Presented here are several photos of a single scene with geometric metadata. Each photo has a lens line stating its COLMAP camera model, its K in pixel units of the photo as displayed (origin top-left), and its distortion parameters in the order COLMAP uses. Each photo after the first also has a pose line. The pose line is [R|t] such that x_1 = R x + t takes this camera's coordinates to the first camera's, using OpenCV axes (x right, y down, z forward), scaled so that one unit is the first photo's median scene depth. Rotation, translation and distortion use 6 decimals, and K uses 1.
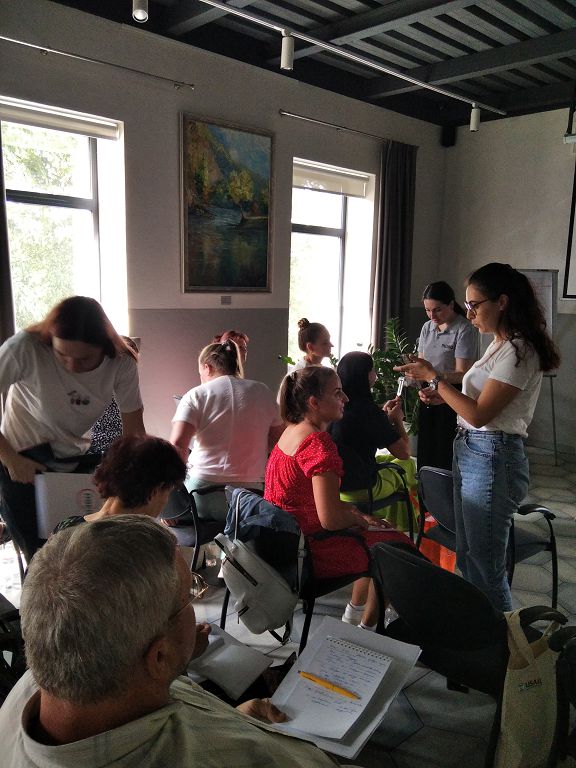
lens RADIAL K [[646.2, 0, 288.0], [0, 646.2, 384.0], [0, 0, 1]] dist [0.095176, -0.134716]
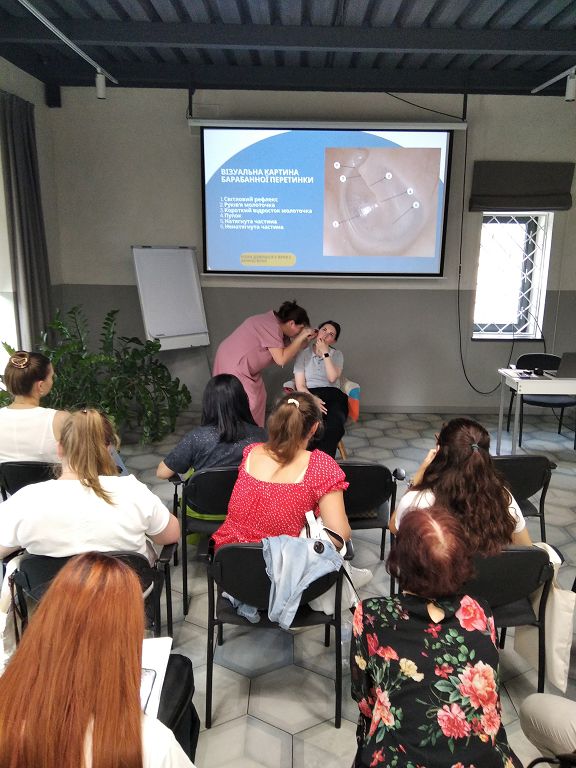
lens RADIAL K [[646.2, 0, 288.0], [0, 646.2, 384.0], [0, 0, 1]] dist [0.095176, -0.134716]
pose [[0.684747, -0.160848, 0.710809, -0.294462], [0.114437, 0.986971, 0.113100, -0.059873], [-0.719740, 0.003898, 0.694232, 0.164426]]
